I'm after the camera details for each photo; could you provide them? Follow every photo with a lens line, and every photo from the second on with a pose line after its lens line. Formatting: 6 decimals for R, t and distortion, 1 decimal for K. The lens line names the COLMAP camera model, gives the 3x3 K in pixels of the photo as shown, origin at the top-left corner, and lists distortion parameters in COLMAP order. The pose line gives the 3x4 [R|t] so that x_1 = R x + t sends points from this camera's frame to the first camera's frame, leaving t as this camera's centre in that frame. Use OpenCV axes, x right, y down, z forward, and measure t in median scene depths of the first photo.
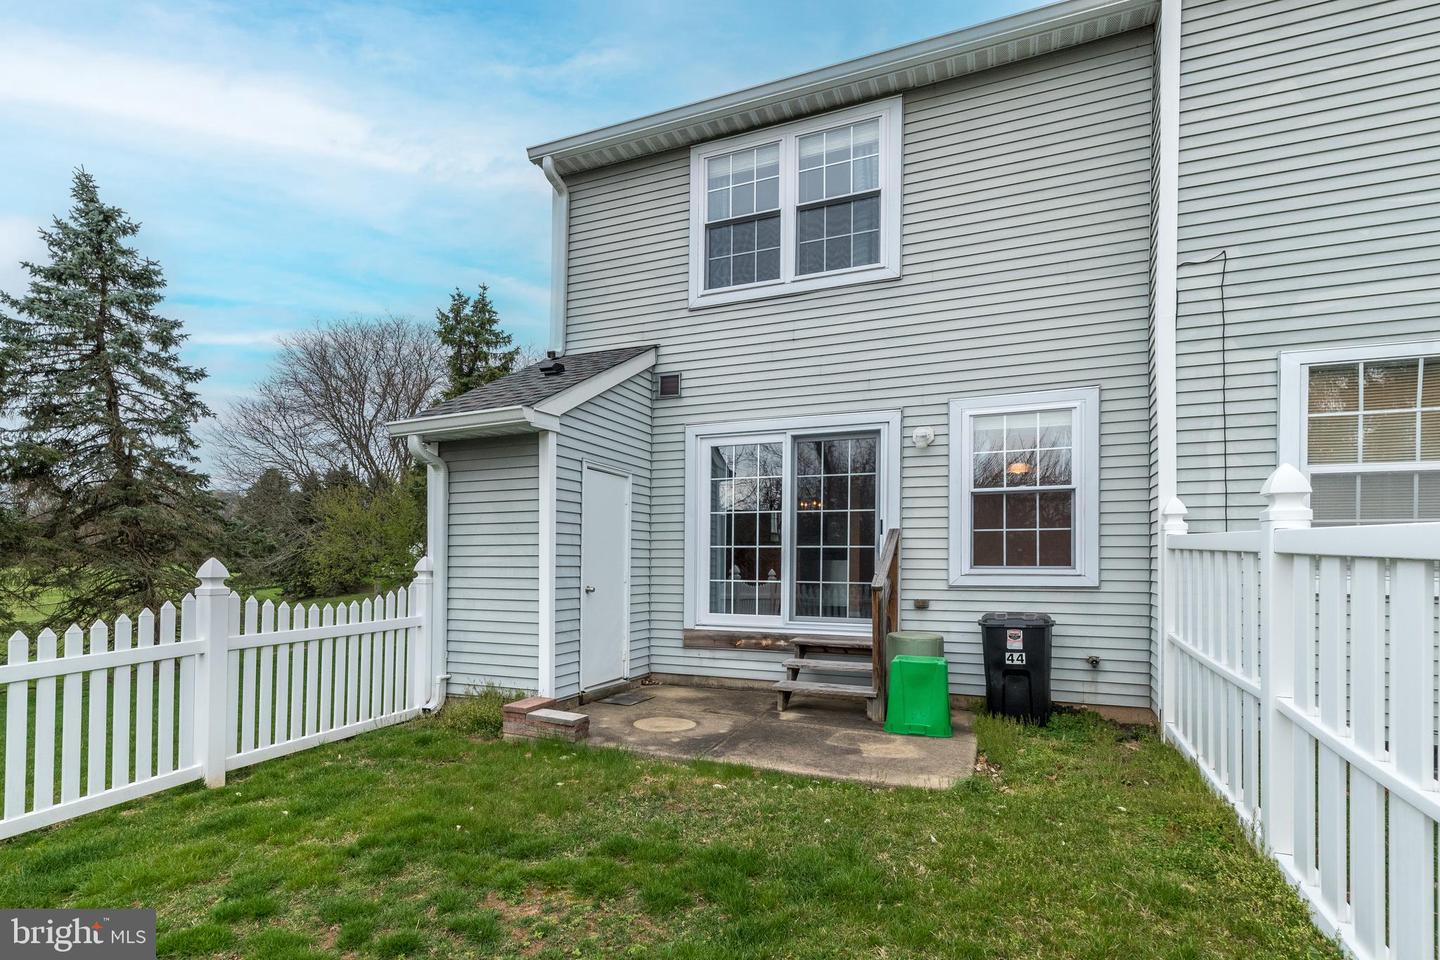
lens RADIAL K [[643.2, 0, 719.3], [0, 643.2, 556.1], [0, 0, 1]] dist [0.000567, 0.000404]
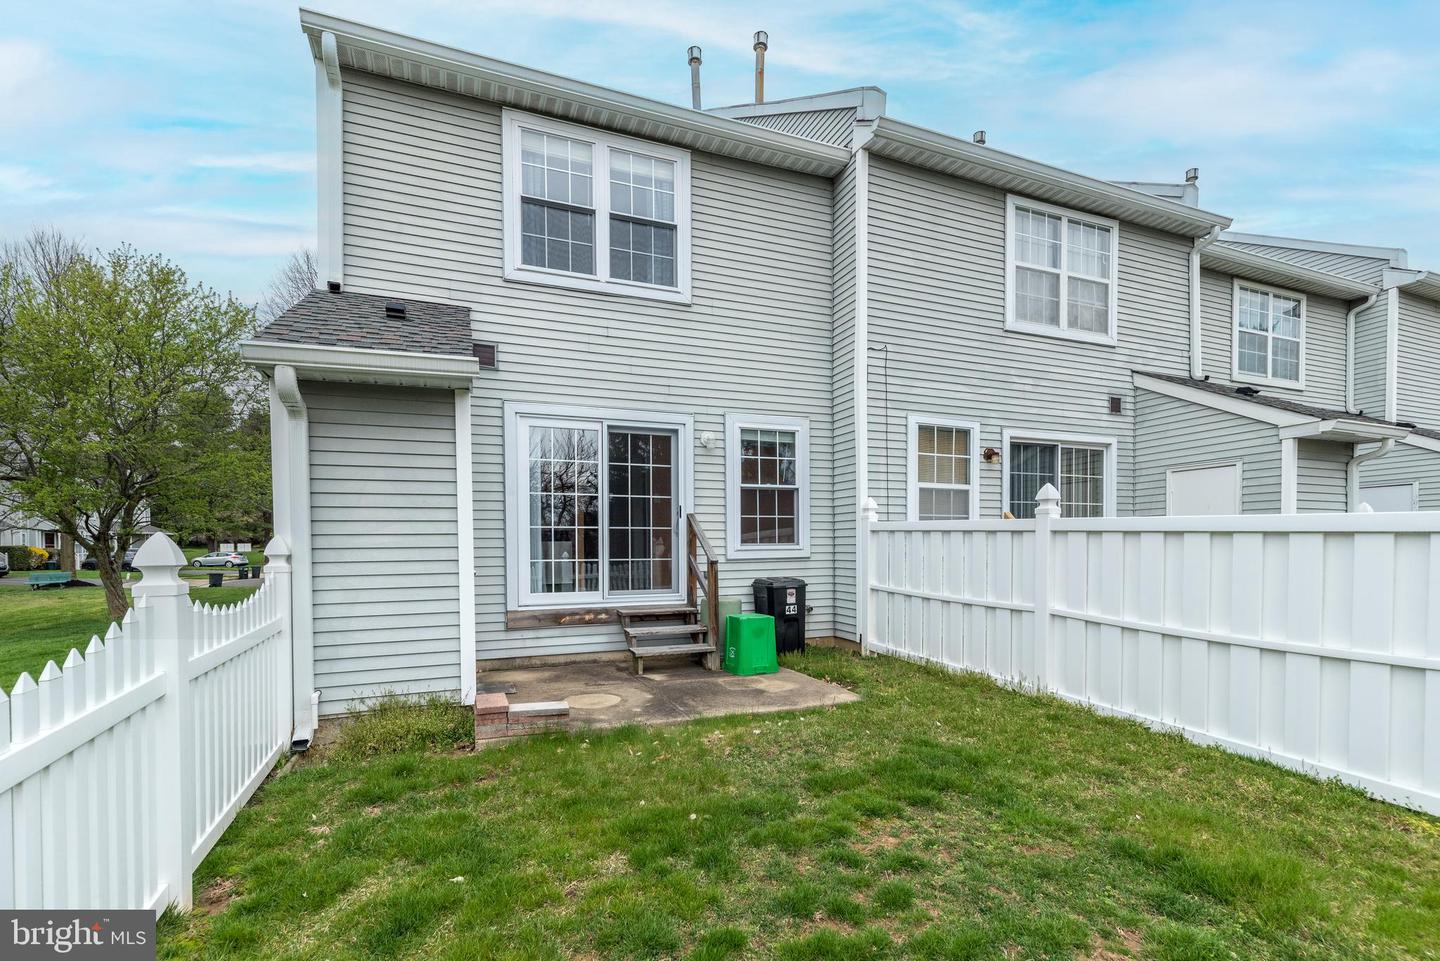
lens RADIAL K [[620.7, 0, 593.0], [0, 620.7, 557.0], [0, 0, 1]] dist [0.001990, 0.000266]
pose [[0.759444, -0.020230, 0.650258, -0.625142], [0.004814, 0.999664, 0.025478, 0.008861], [-0.650555, -0.016219, 0.759286, 0.228621]]
